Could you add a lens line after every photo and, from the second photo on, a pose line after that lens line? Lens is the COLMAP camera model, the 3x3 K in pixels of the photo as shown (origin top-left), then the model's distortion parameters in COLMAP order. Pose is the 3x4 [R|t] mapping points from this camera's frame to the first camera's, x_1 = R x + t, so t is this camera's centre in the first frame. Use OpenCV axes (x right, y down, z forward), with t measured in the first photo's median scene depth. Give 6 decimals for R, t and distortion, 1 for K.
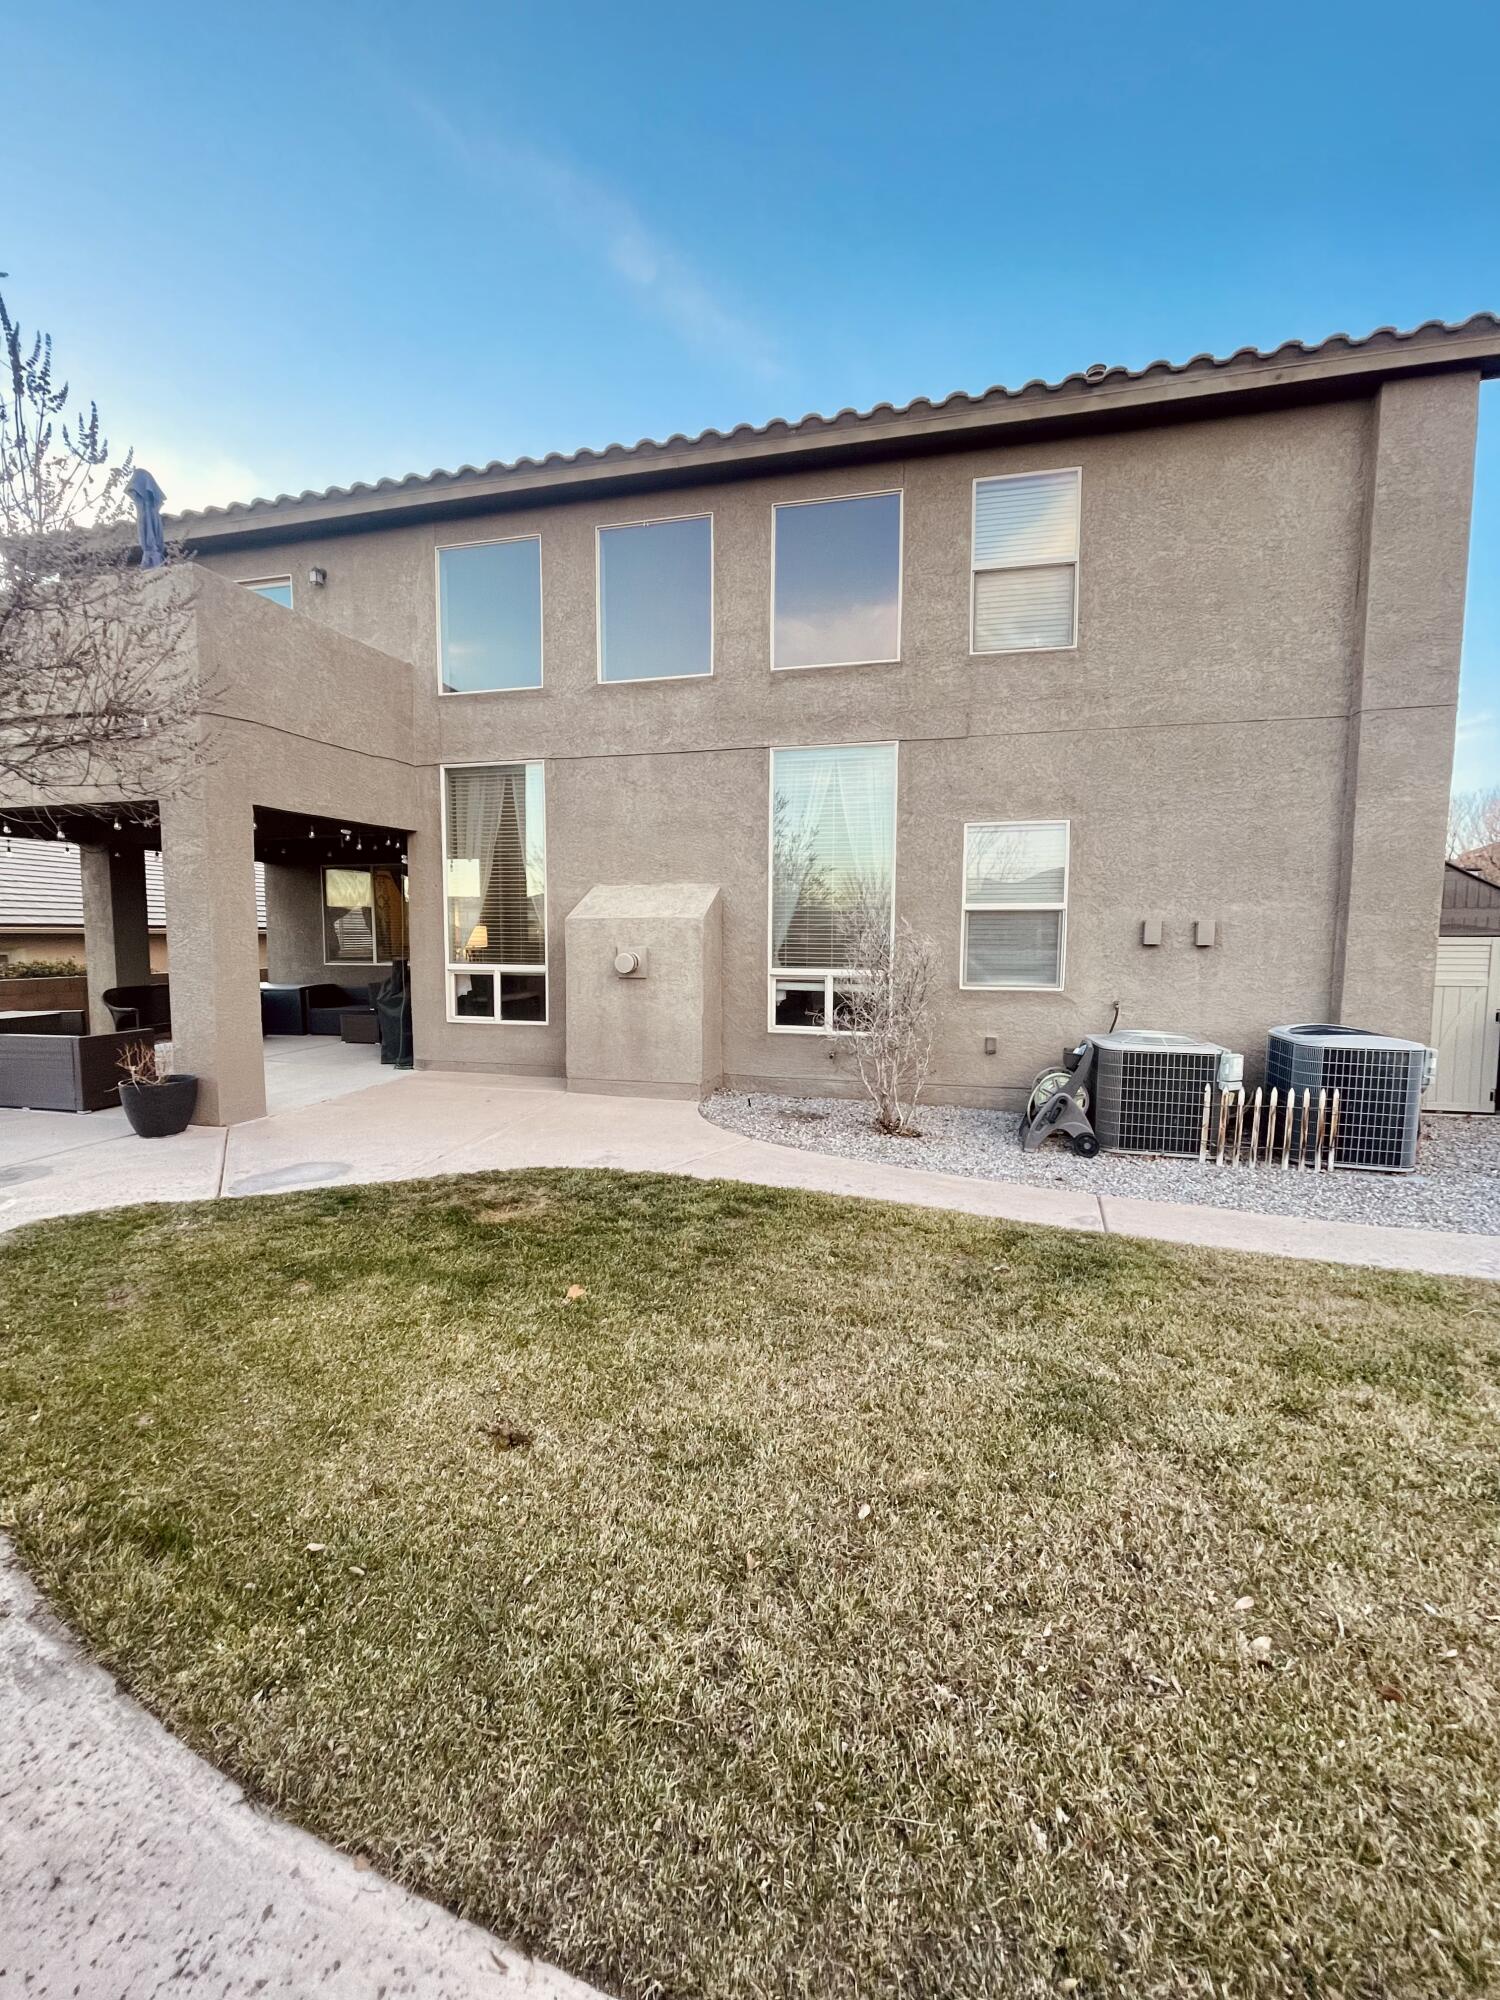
lens RADIAL K [[801.7, 0, 746.6], [0, 801.7, 1007.5], [0, 0, 1]] dist [0.001326, 0.000767]
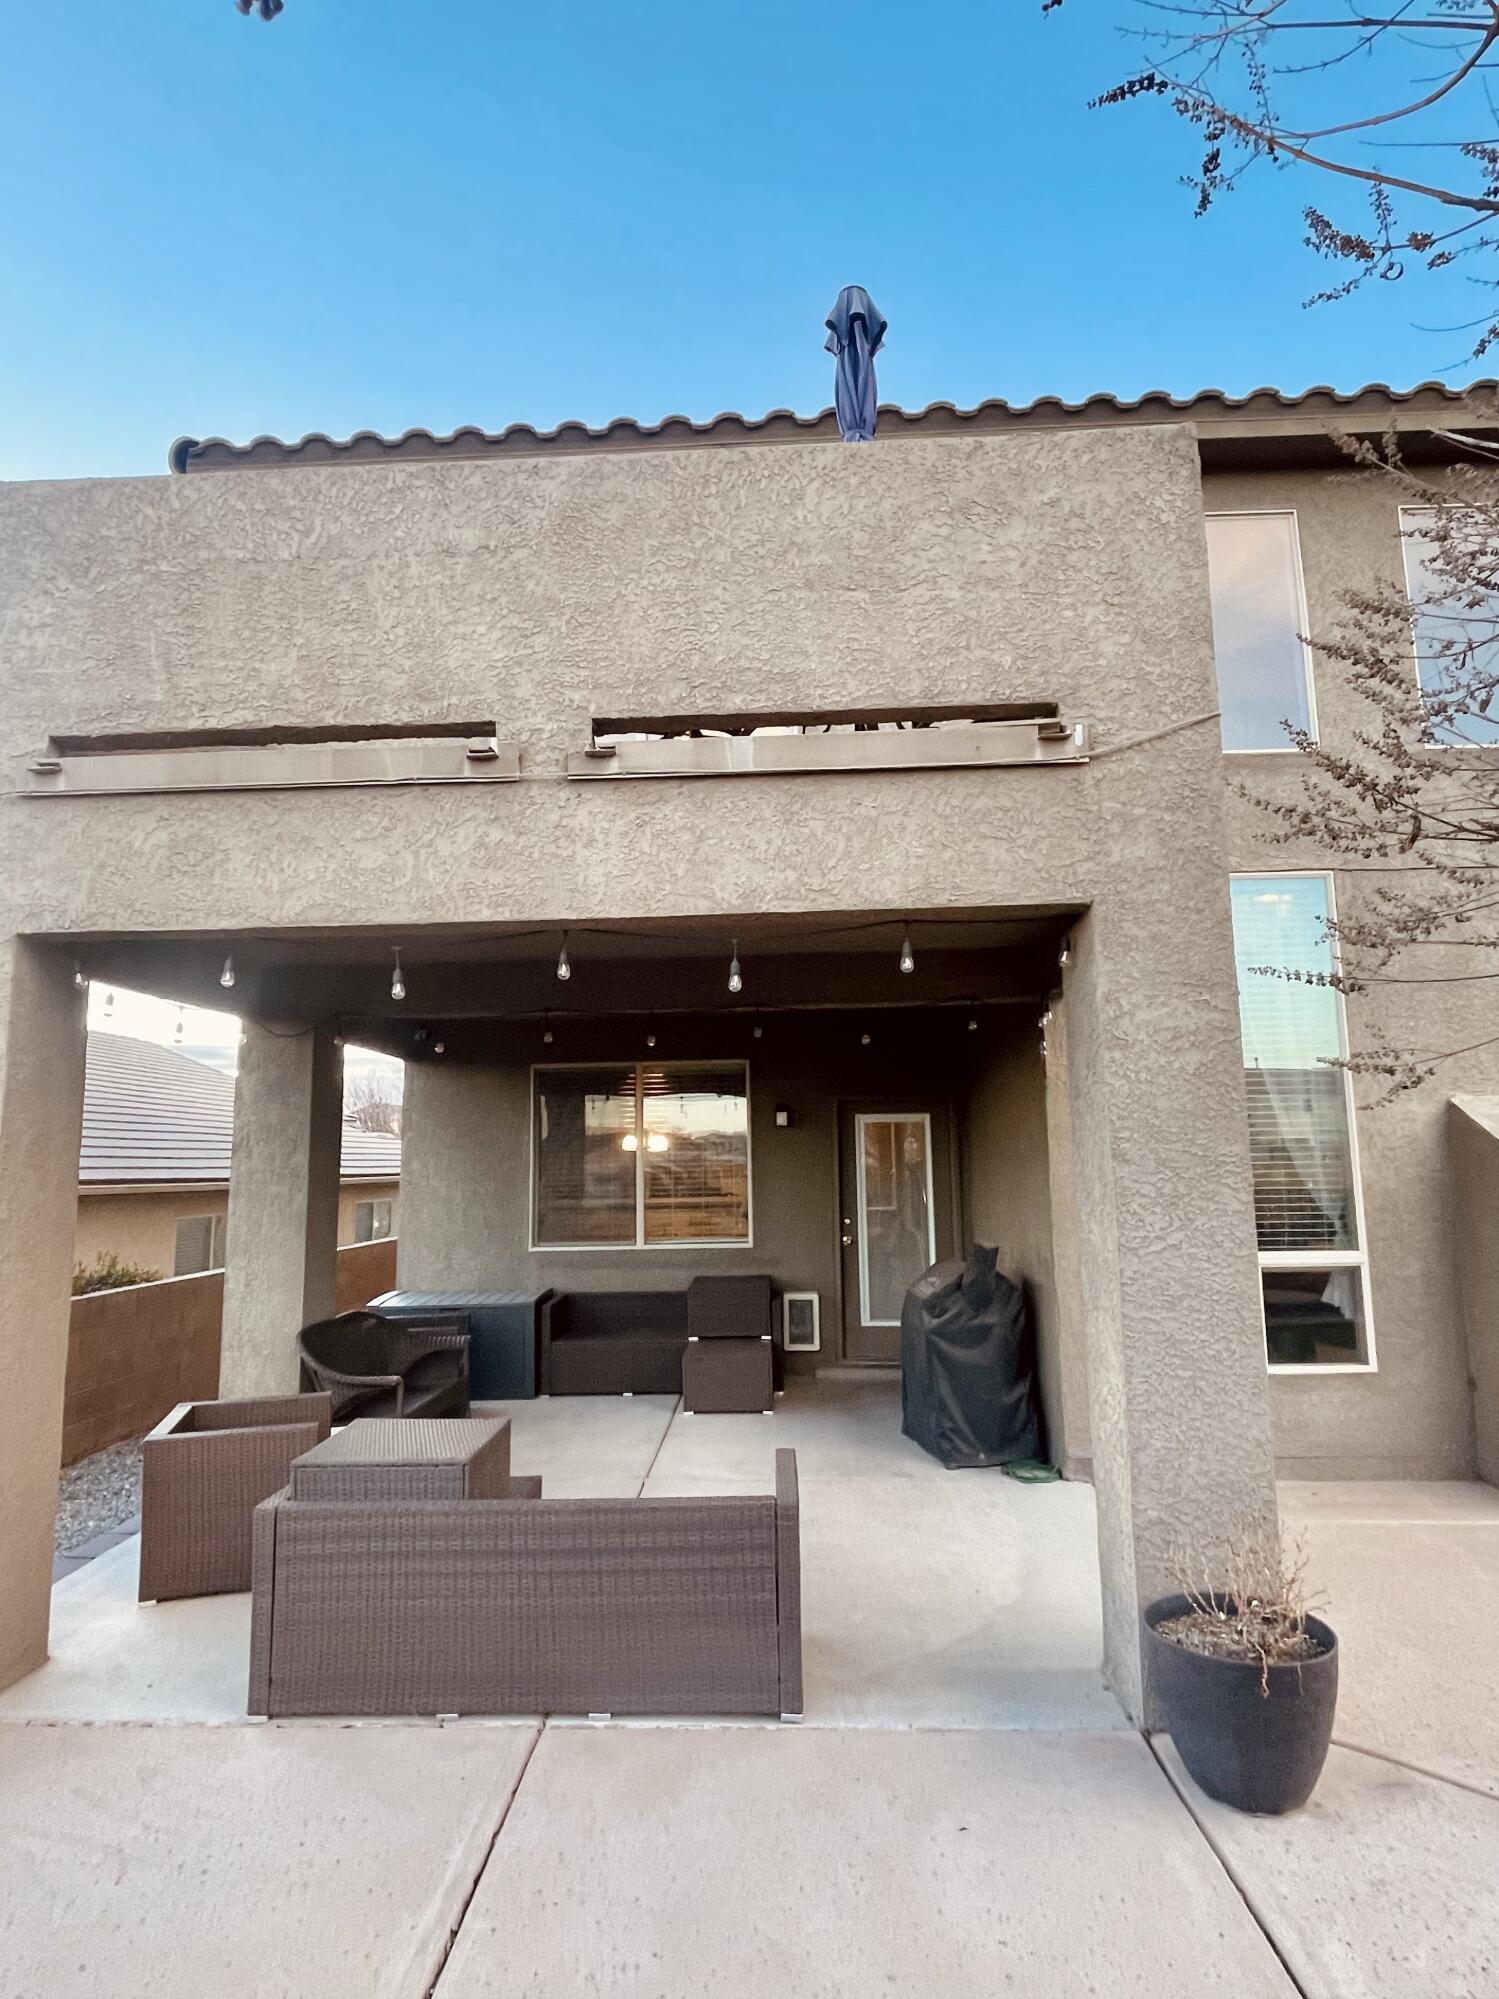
lens RADIAL K [[1094.4, 0, 746.4], [0, 1094.4, 1009.3], [0, 0, 1]] dist [-0.001842, -0.003643]
pose [[0.980829, 0.008275, 0.194696, -0.853959], [0.036718, 0.973355, -0.226345, -0.065106], [-0.191382, 0.229154, 0.954391, 0.408738]]
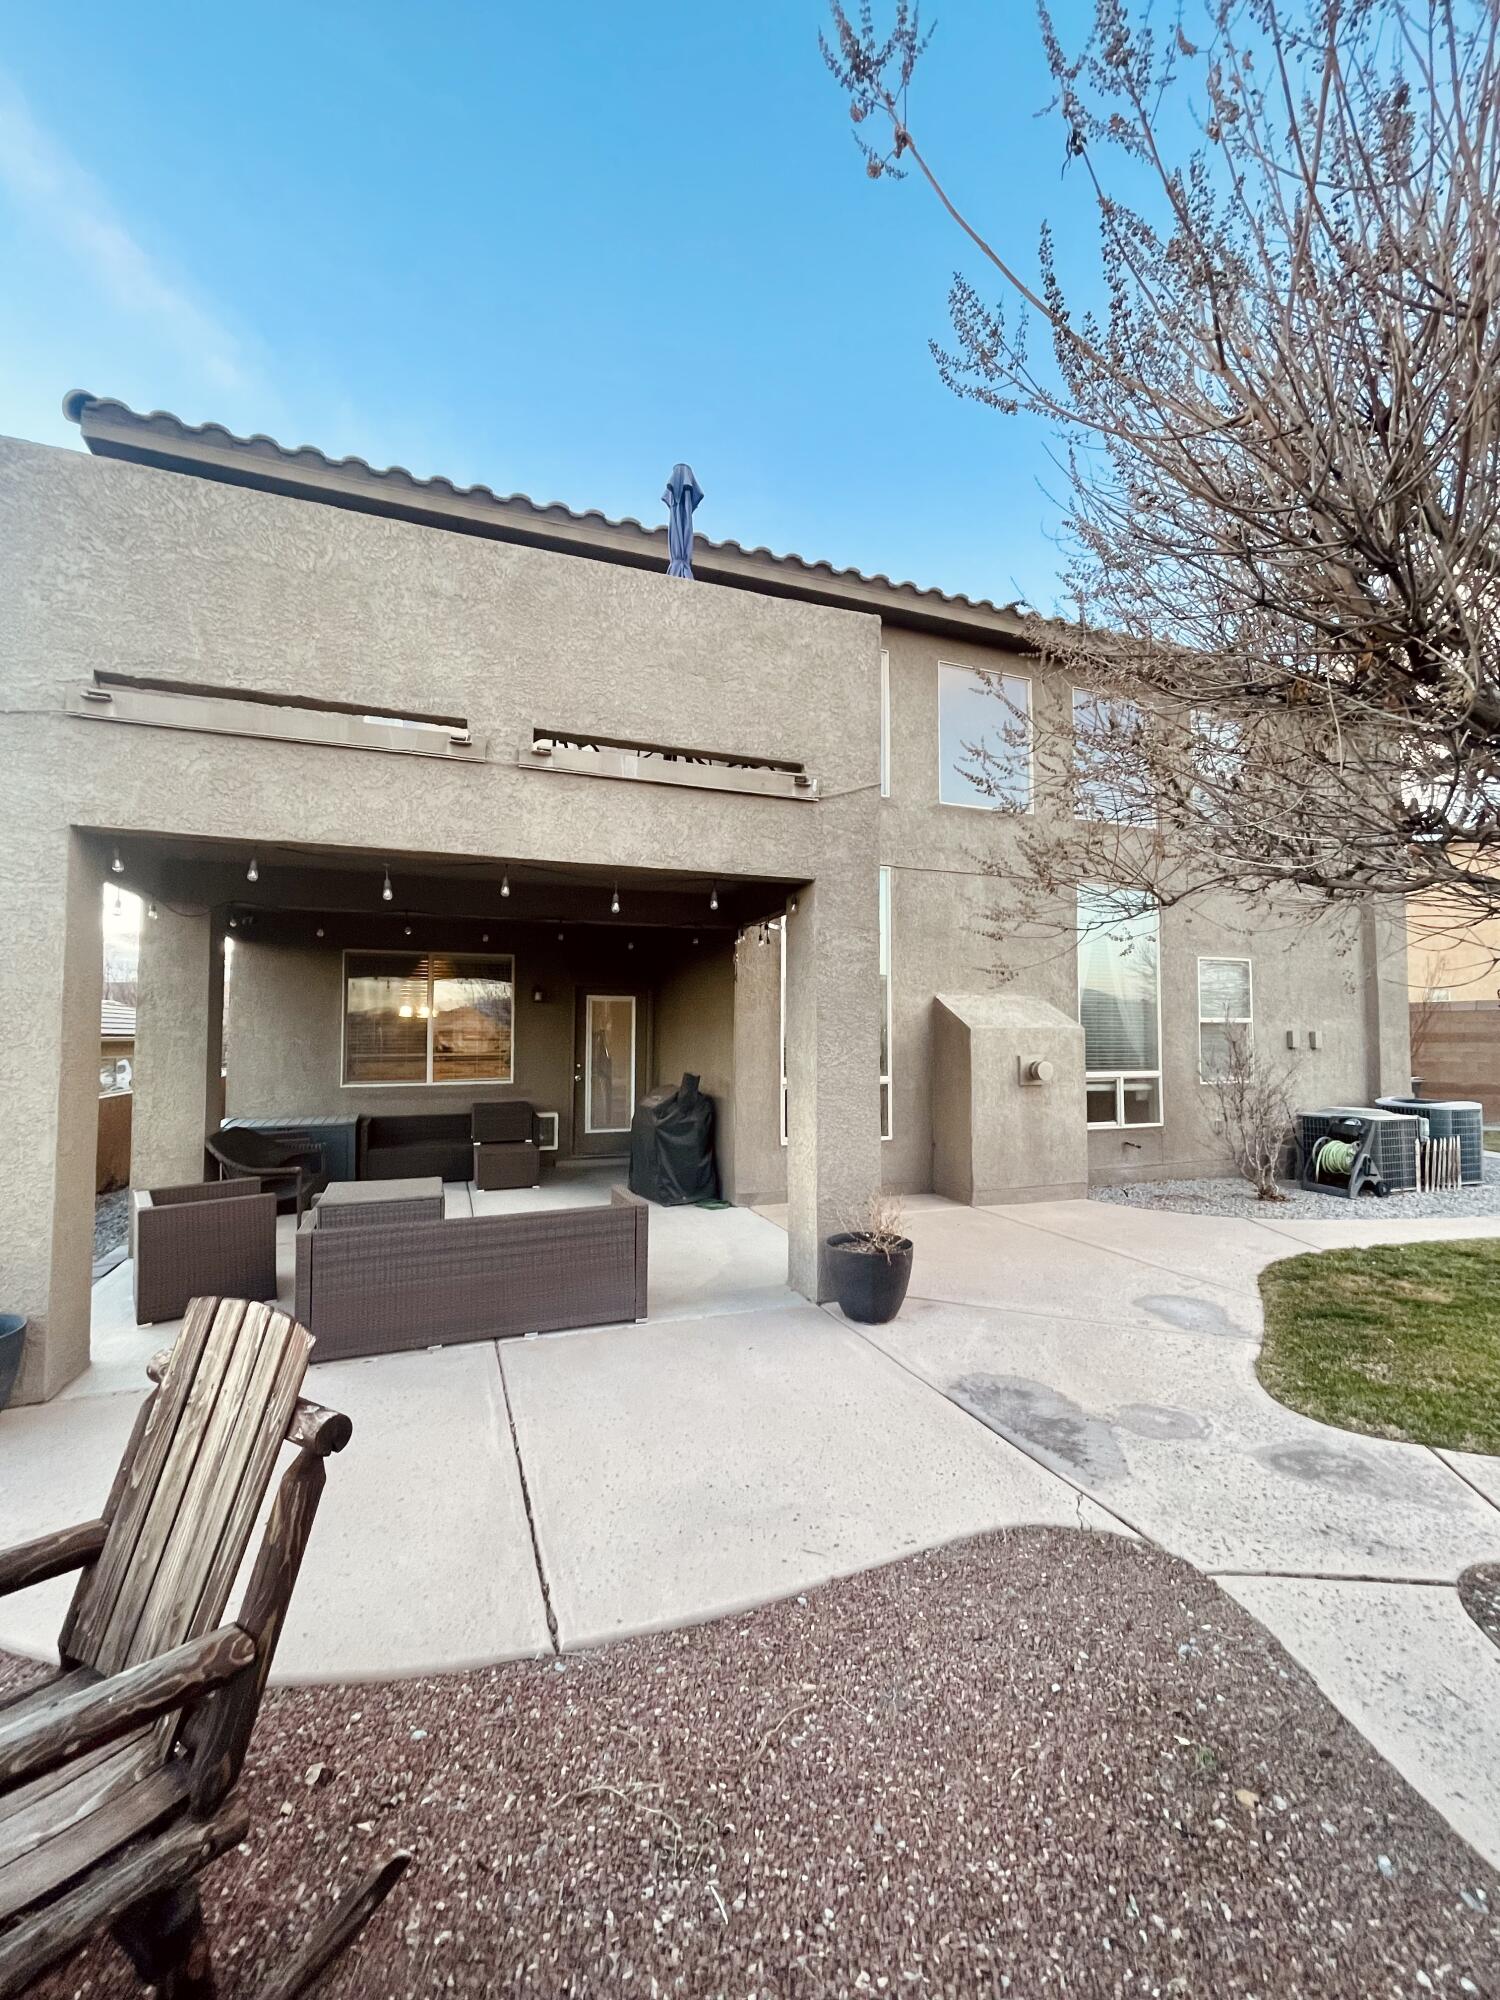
lens RADIAL K [[801.7, 0, 740.6], [0, 801.7, 1005.2], [0, 0, 1]] dist [0.001326, 0.000767]
pose [[0.824584, 0.018318, 0.565443, -1.031373], [0.054999, 0.992146, -0.112347, -0.042832], [-0.563060, 0.123739, 0.817100, 0.343290]]
